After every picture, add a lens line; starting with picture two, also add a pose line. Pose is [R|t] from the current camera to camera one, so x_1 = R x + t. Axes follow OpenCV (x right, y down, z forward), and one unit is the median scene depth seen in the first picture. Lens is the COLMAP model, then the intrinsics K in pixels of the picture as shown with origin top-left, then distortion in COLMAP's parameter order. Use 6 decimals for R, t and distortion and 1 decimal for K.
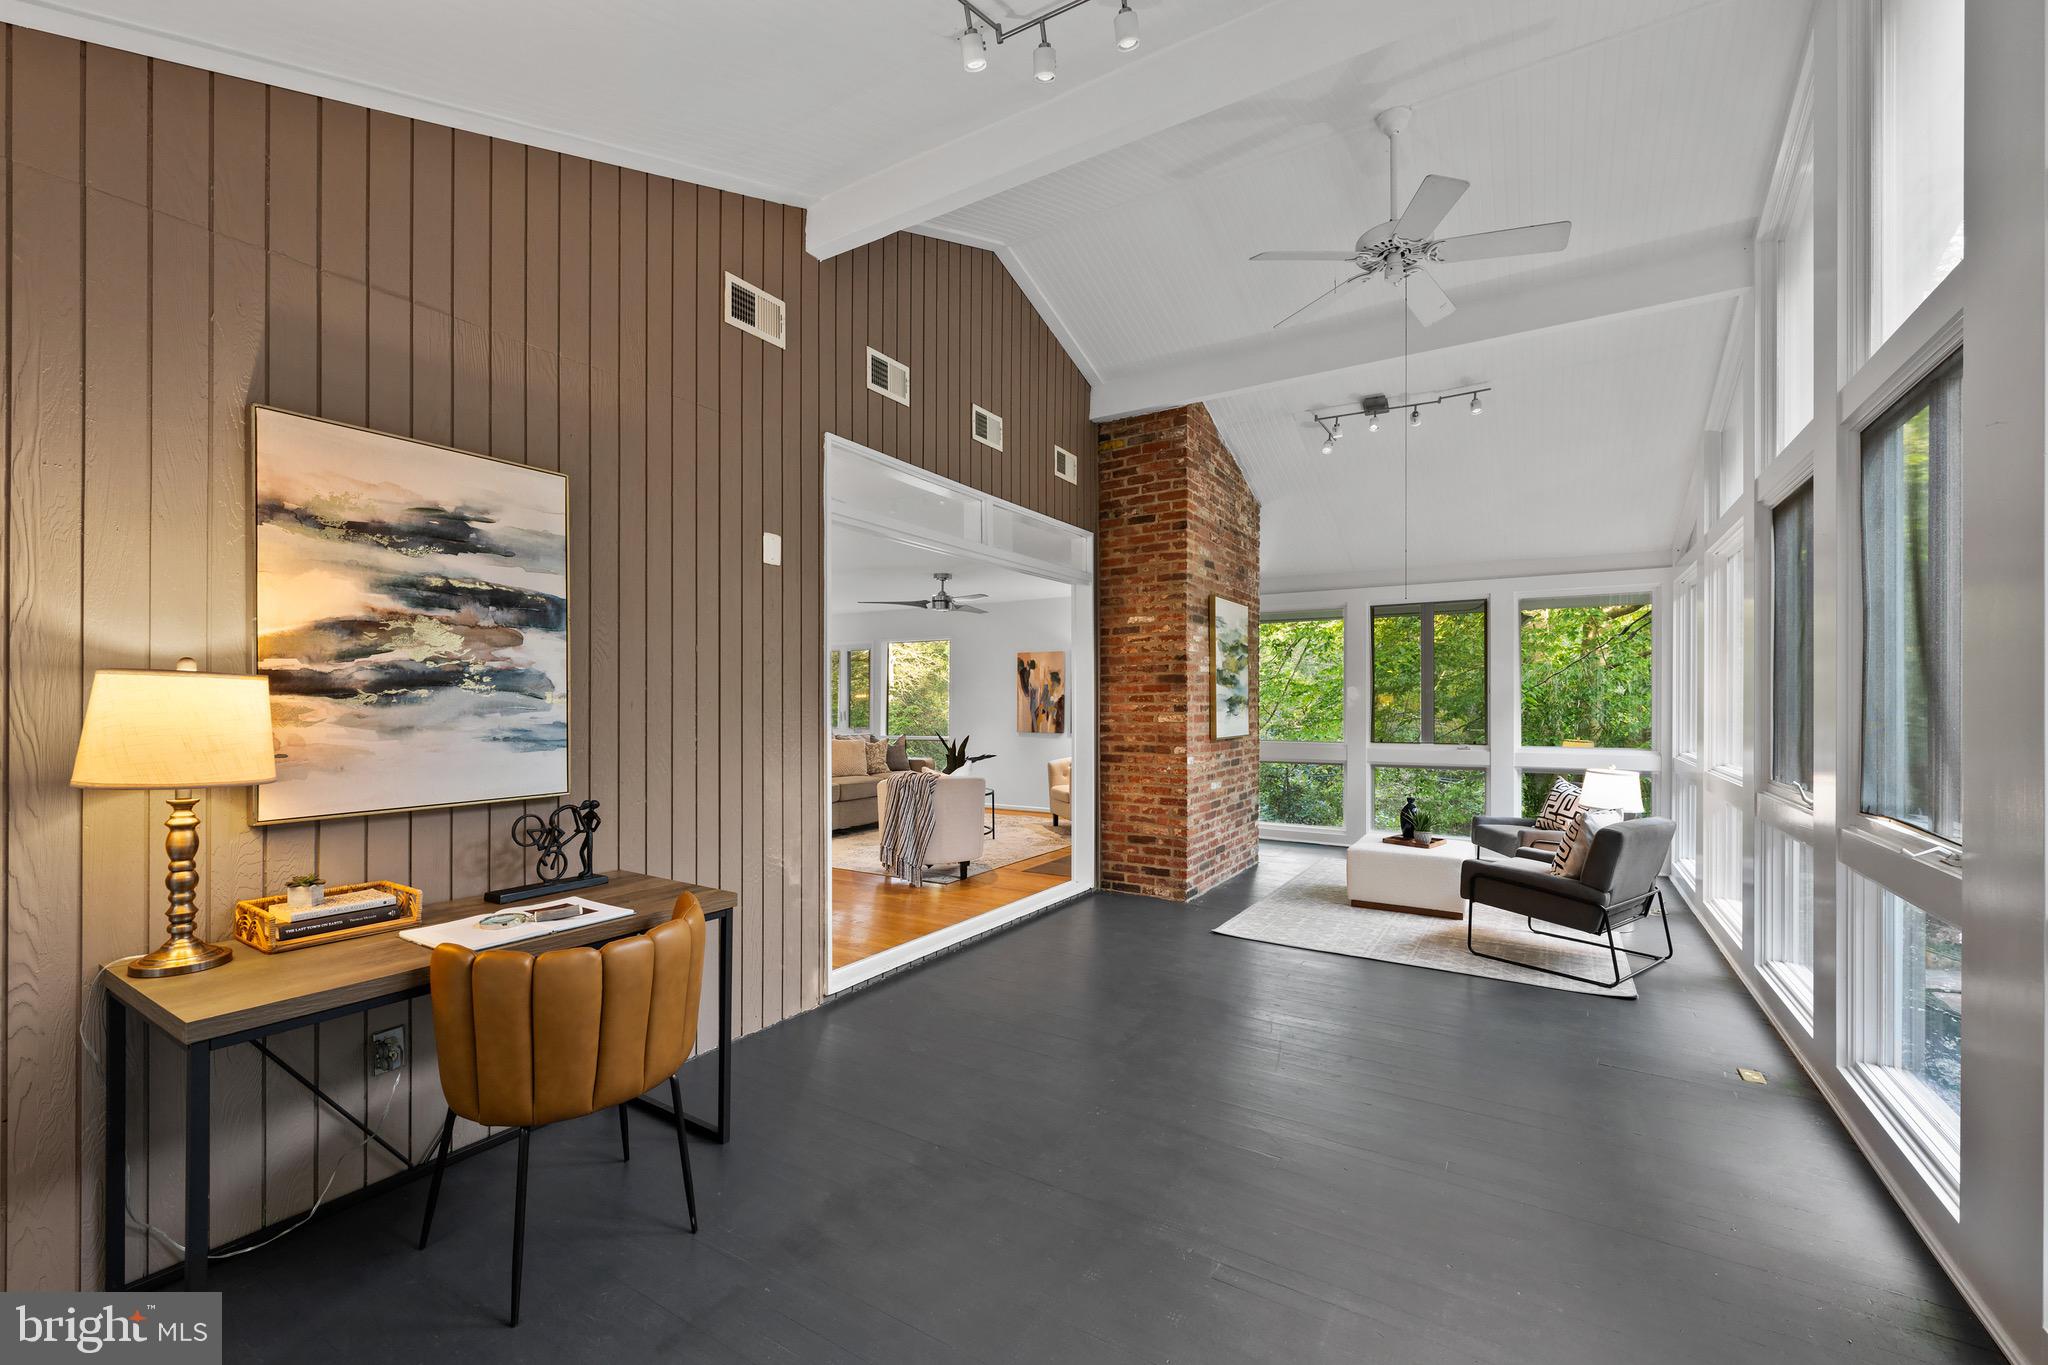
lens RADIAL K [[821.7, 0, 1027.9], [0, 821.7, 695.8], [0, 0, 1]] dist [0.002665, -0.000069]
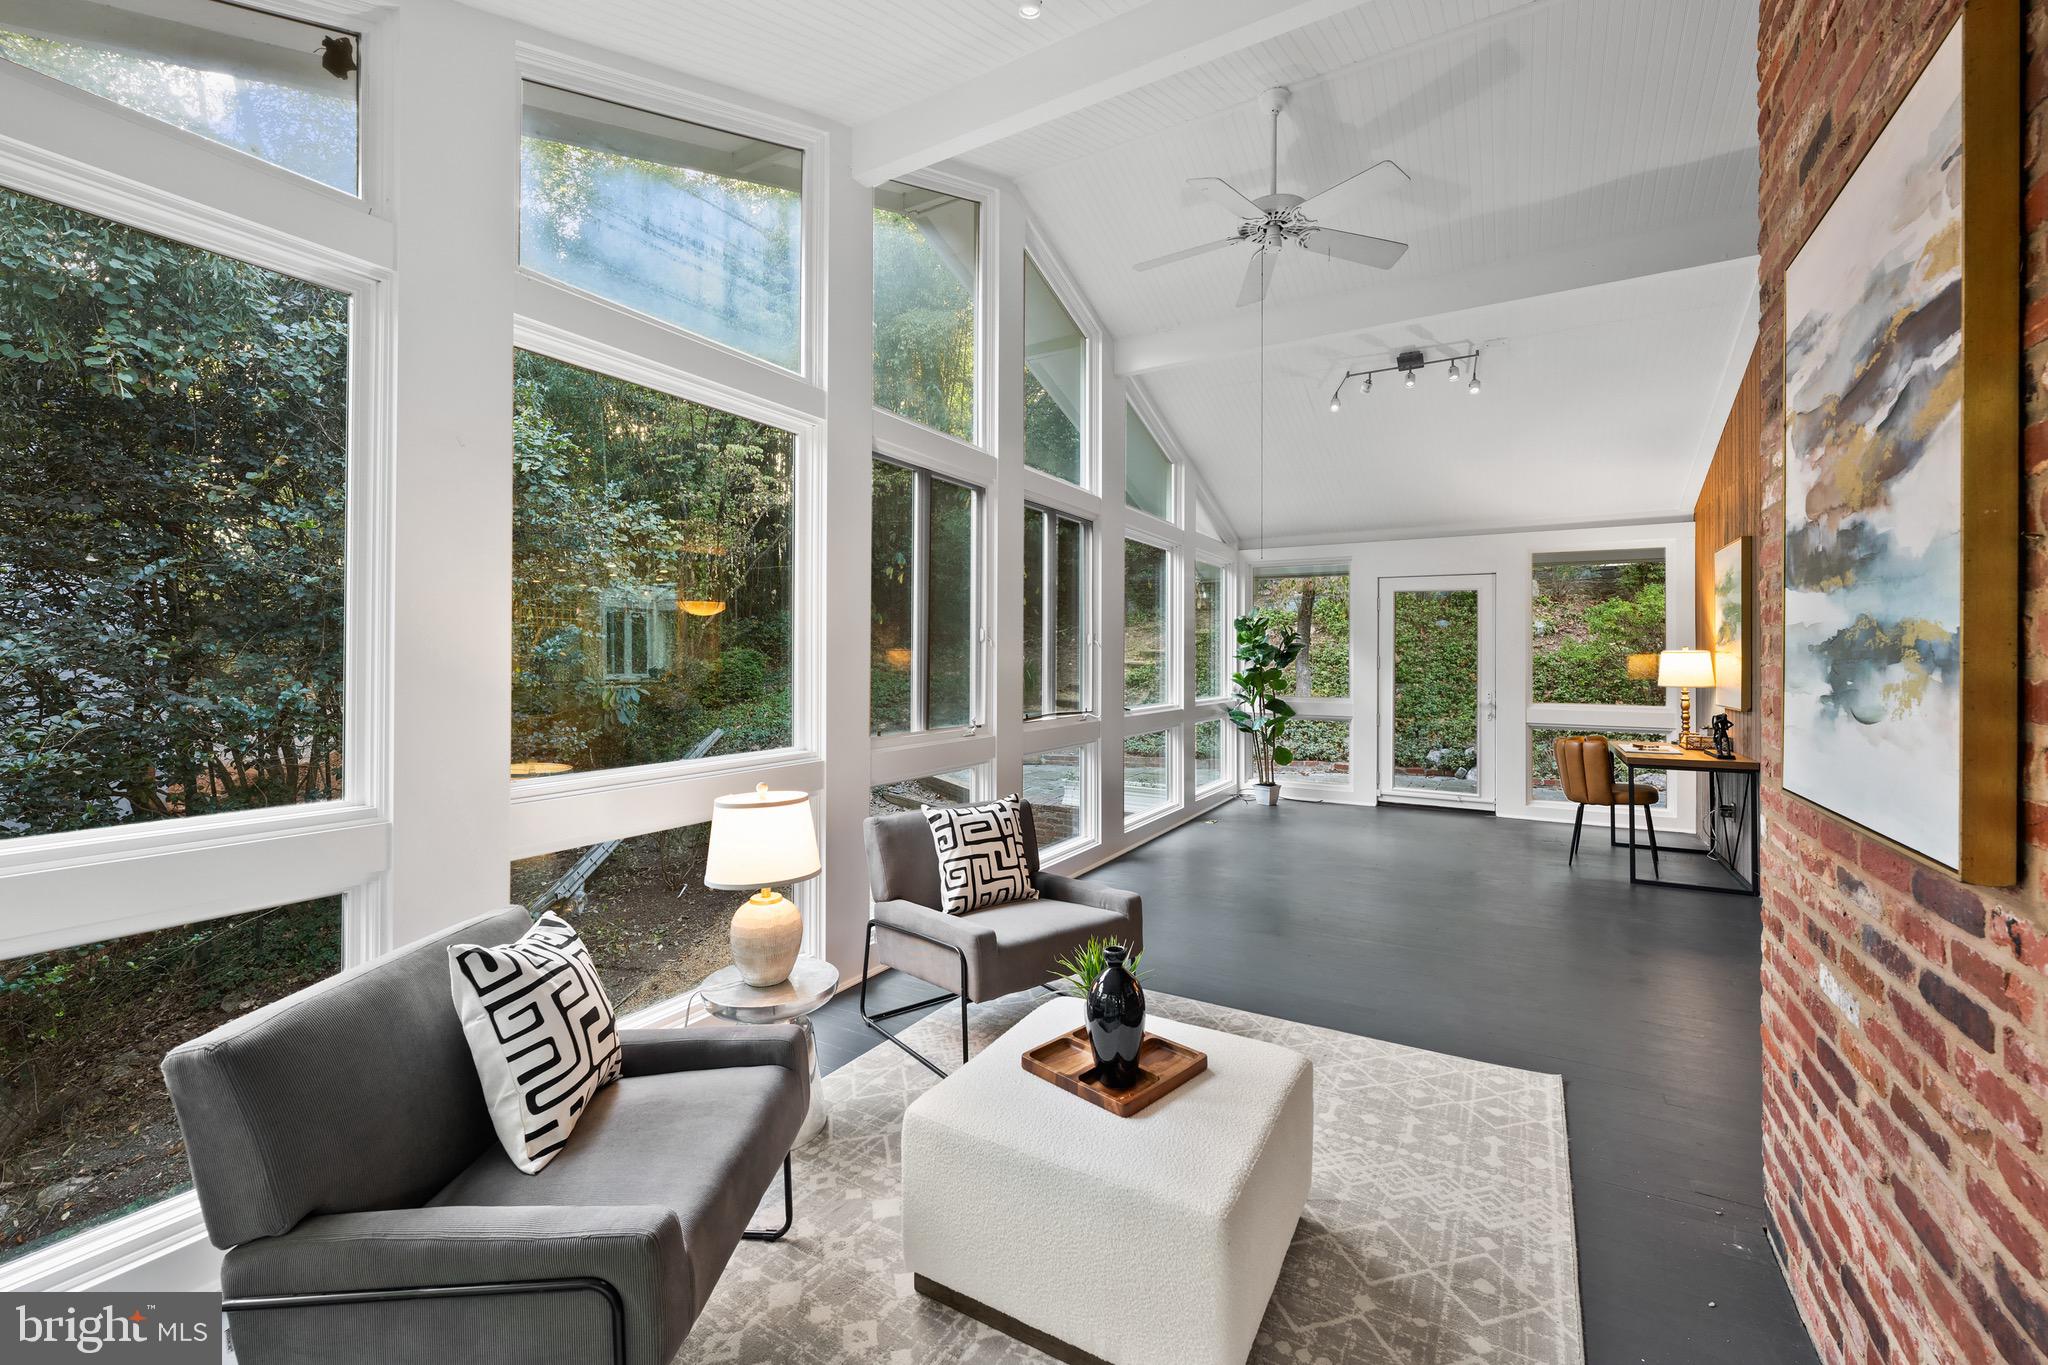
lens RADIAL K [[821.7, 0, 1015.4], [0, 821.7, 663.2], [0, 0, 1]] dist [0.002665, -0.000069]
pose [[-0.999938, -0.003844, -0.010455, 0.474154], [-0.003789, 0.999979, -0.005275, 0.012020], [0.010475, -0.005235, -0.999931, 1.234341]]
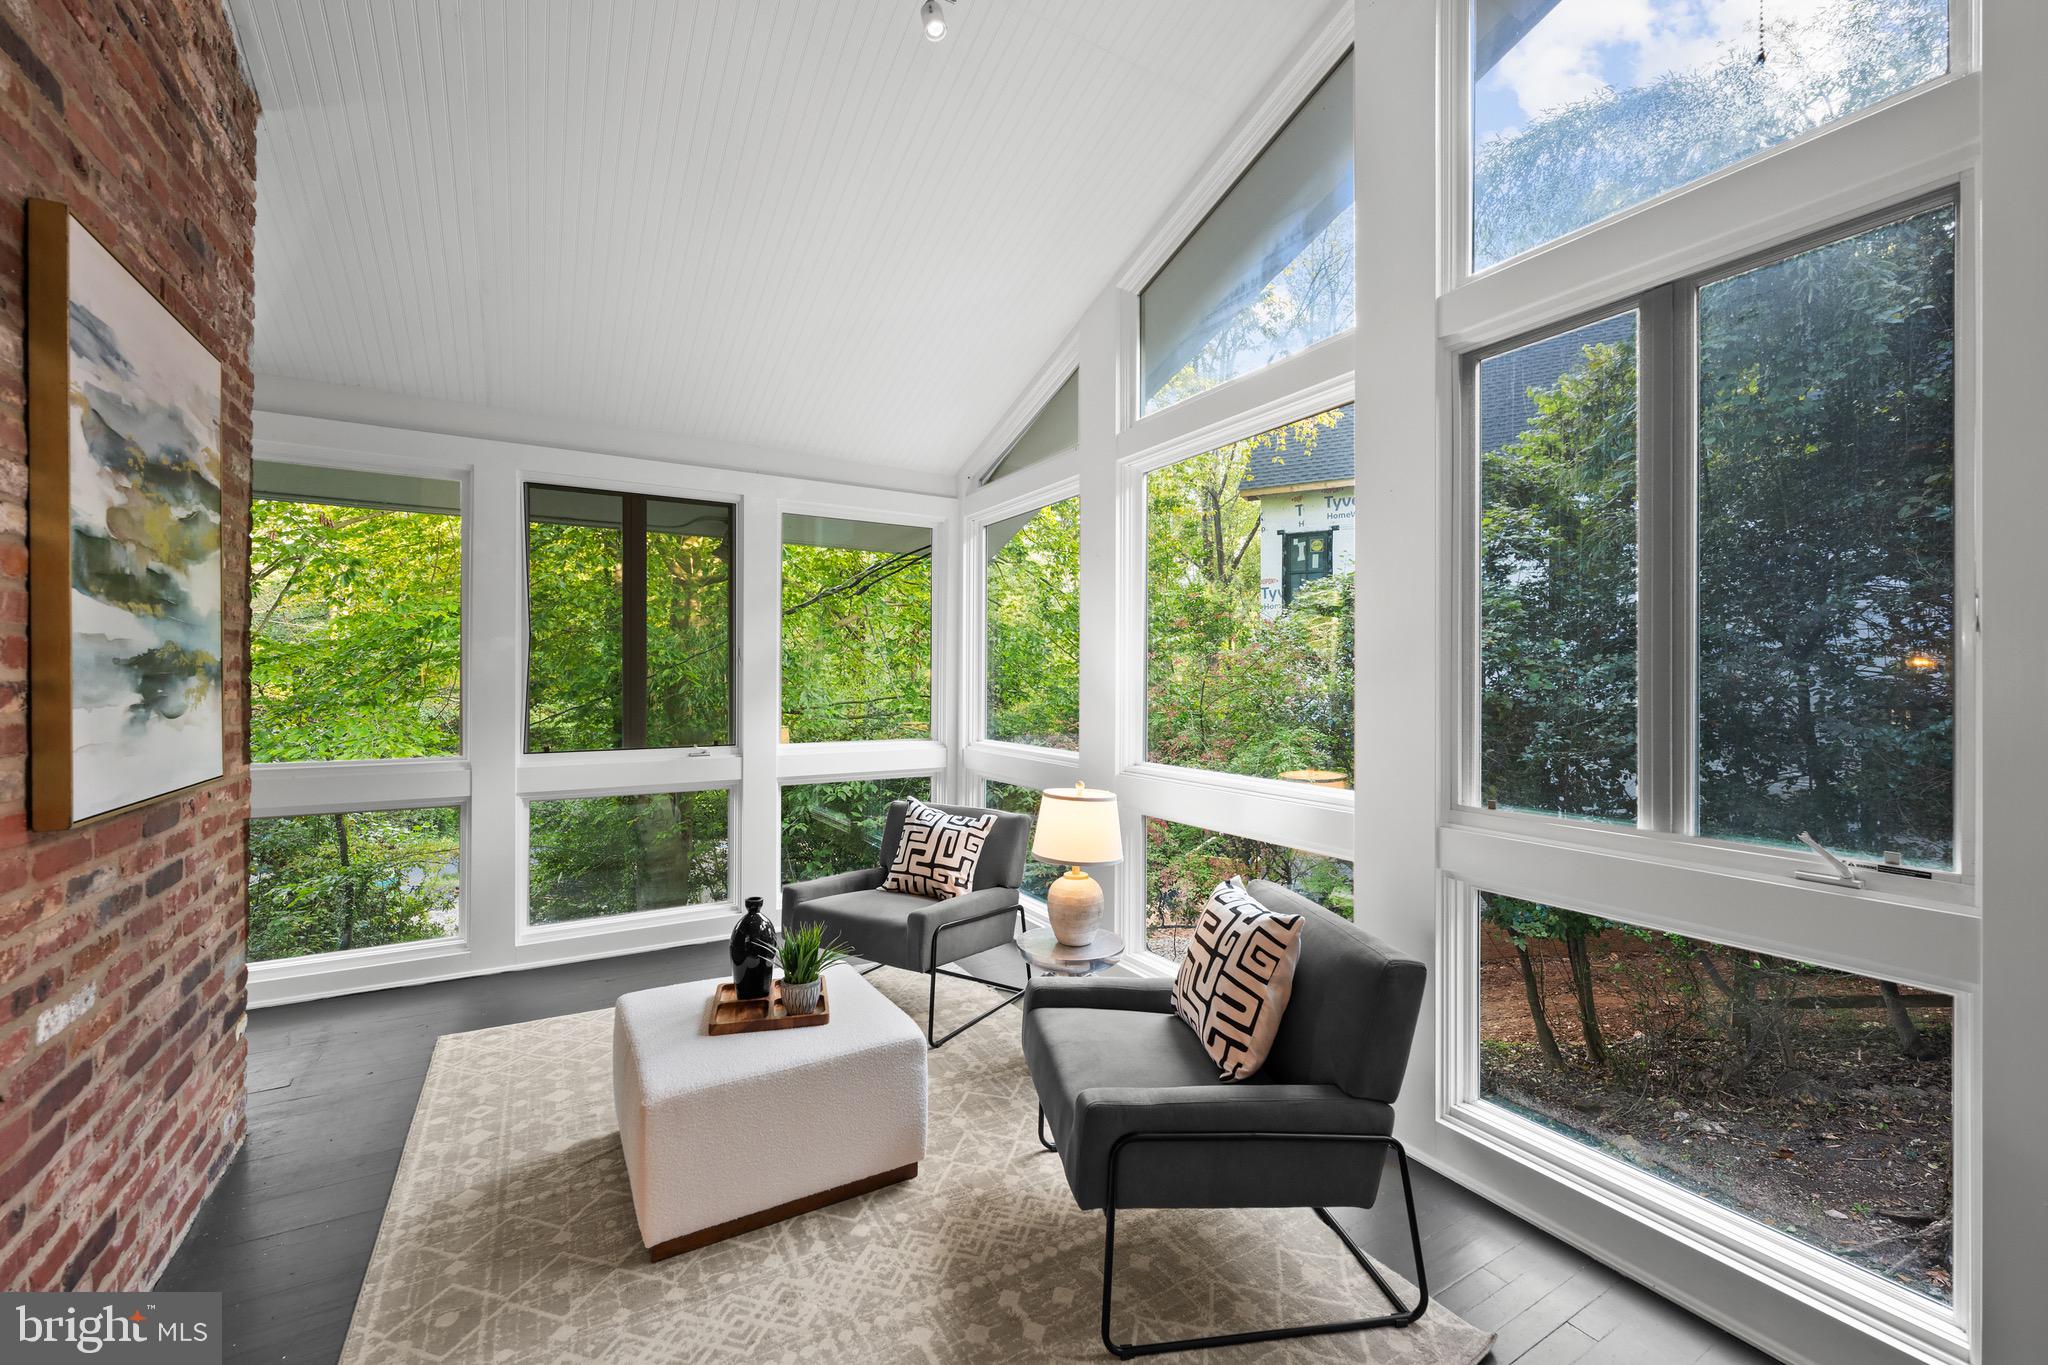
lens RADIAL K [[821.7, 0, 1022.4], [0, 821.7, 679.0], [0, 0, 1]] dist [0.002665, -0.000069]
pose [[0.460155, 0.000105, 0.887839, 0.141692], [-0.010649, 0.999929, 0.005401, 0.006447], [-0.887775, -0.011940, 0.460123, 0.633599]]
